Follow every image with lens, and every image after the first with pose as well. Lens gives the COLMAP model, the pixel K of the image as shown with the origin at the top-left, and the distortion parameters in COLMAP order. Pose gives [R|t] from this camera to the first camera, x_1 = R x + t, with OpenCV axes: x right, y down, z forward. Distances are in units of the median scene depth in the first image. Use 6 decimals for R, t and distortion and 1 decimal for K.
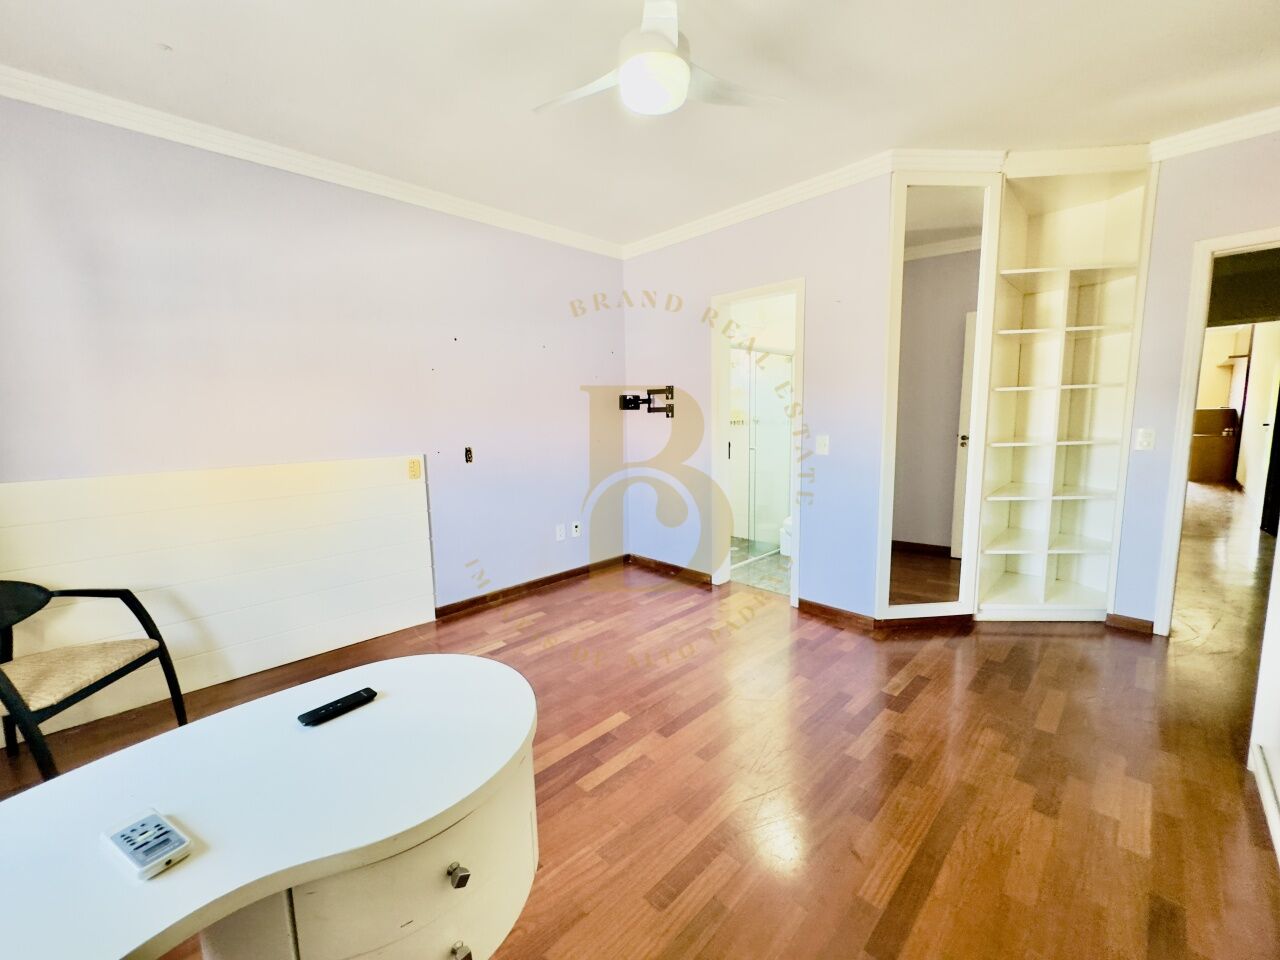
lens RADIAL K [[511.1, 0, 641.3], [0, 511.1, 480.9], [0, 0, 1]] dist [-0.001367, 0.000067]
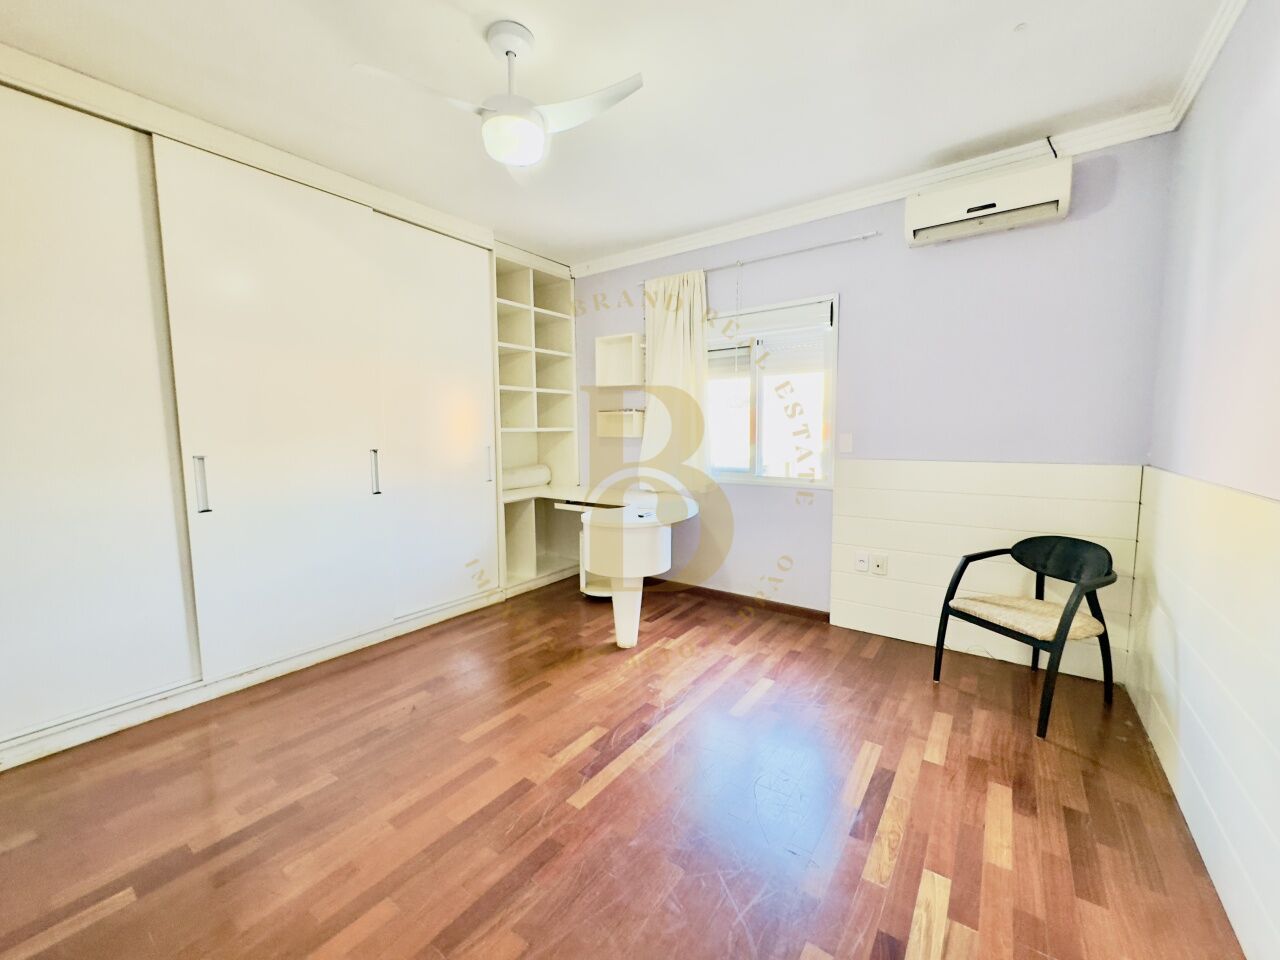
lens RADIAL K [[511.1, 0, 638.6], [0, 511.1, 480.2], [0, 0, 1]] dist [-0.001367, 0.000067]
pose [[-0.987196, 0.047053, -0.152413, -0.023997], [0.011515, 0.974032, 0.226116, -0.139521], [0.159095, 0.221465, -0.962103, 1.157111]]
